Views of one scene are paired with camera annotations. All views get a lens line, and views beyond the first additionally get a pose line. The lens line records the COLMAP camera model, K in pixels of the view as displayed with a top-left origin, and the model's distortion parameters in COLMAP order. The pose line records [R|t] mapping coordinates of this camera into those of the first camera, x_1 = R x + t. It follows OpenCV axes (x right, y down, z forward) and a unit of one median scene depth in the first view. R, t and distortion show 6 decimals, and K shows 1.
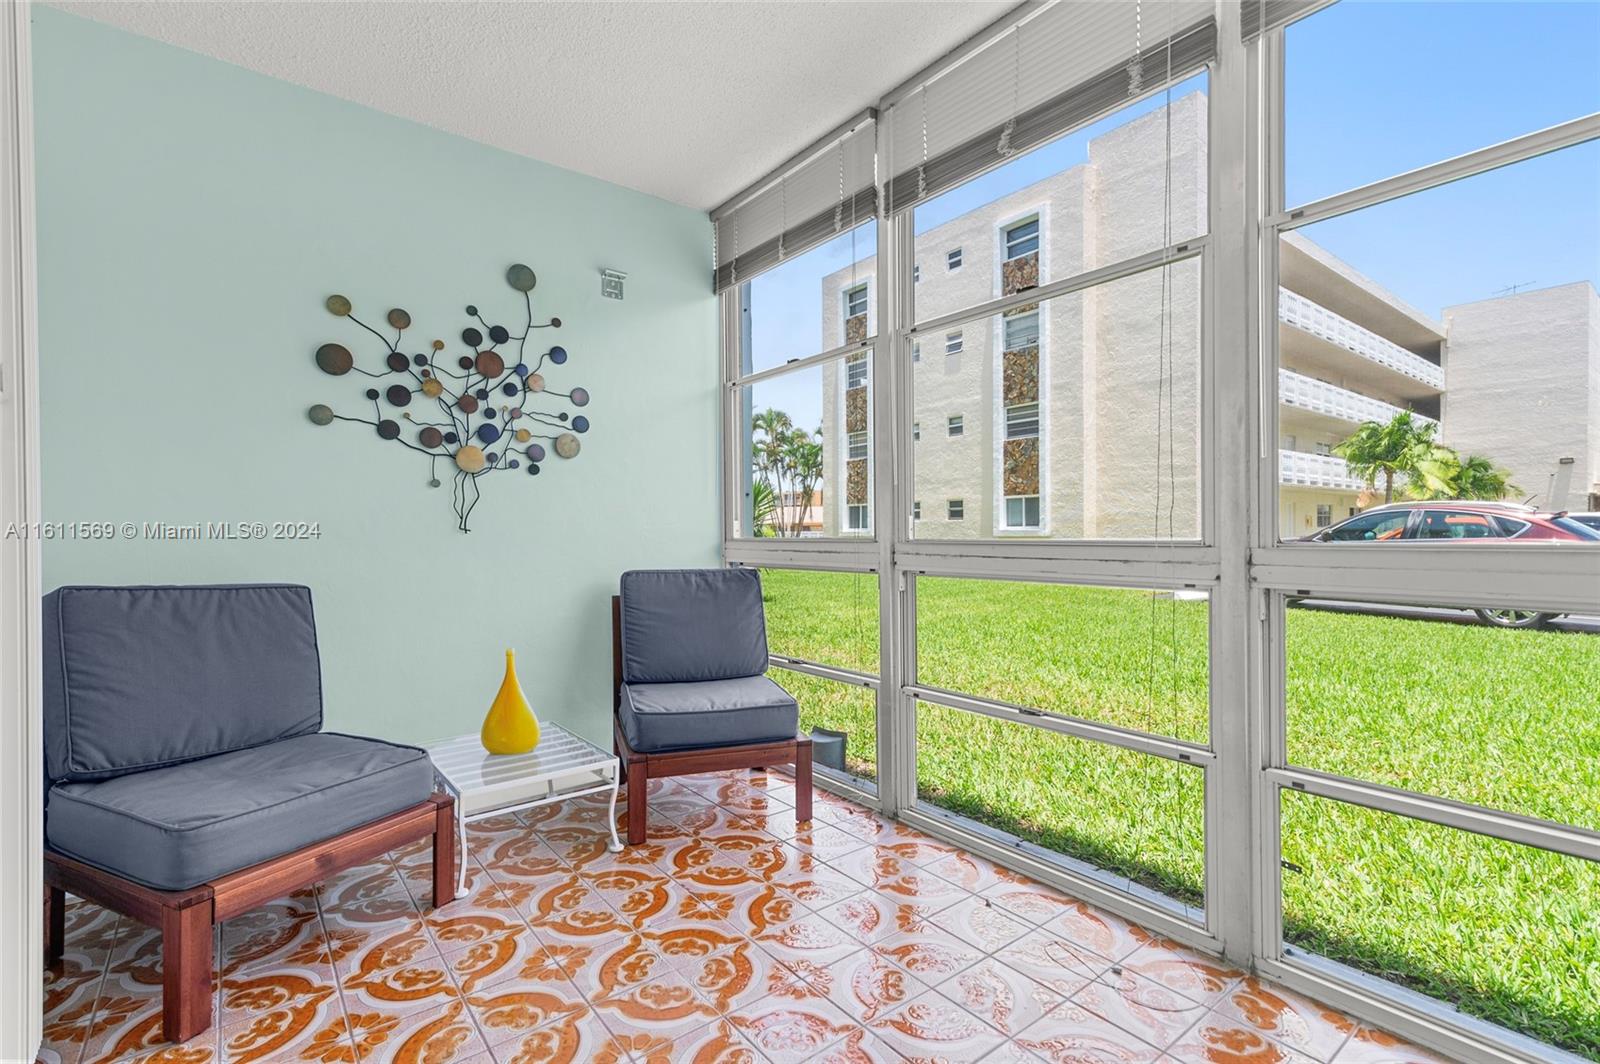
lens RADIAL K [[730.1, 0, 799.0], [0, 730.1, 533.9], [0, 0, 1]] dist [0.019471, -0.000940]
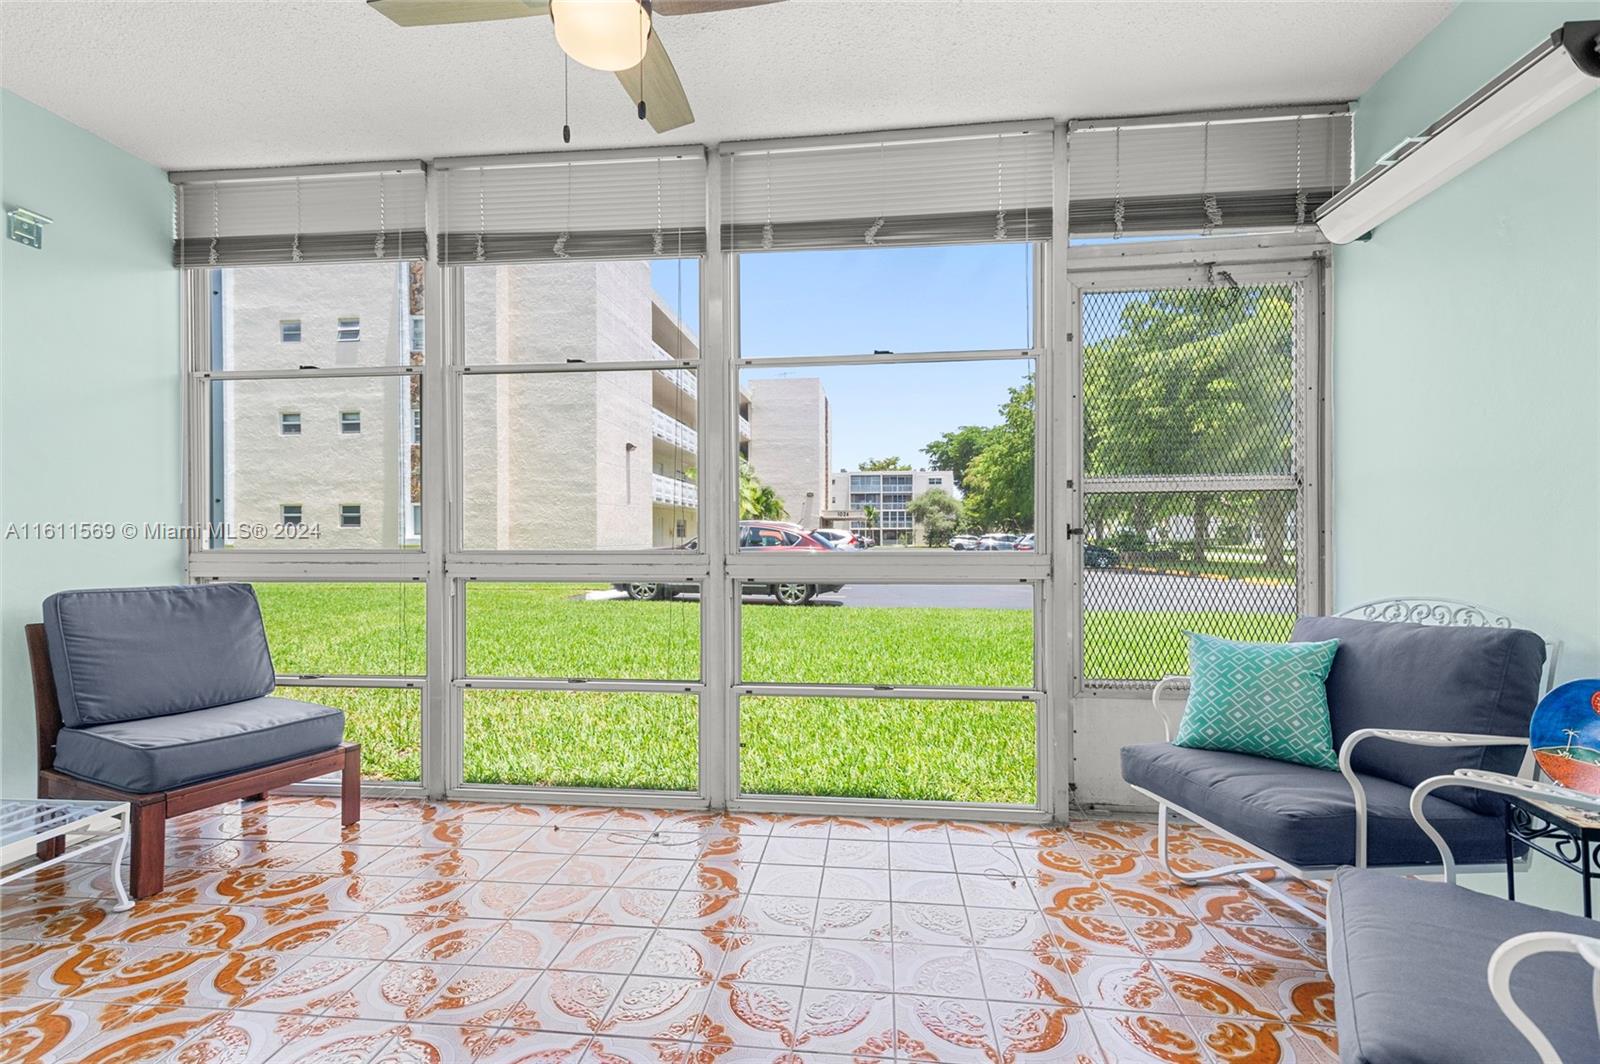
lens RADIAL K [[734.5, 0, 794.3], [0, 734.5, 522.4], [0, 0, 1]] dist [0.026149, -0.000882]
pose [[0.706356, 0.021161, 0.707541, -0.248666], [-0.002161, 0.999613, -0.027738, -0.004250], [-0.707854, 0.018064, 0.706128, -0.155384]]
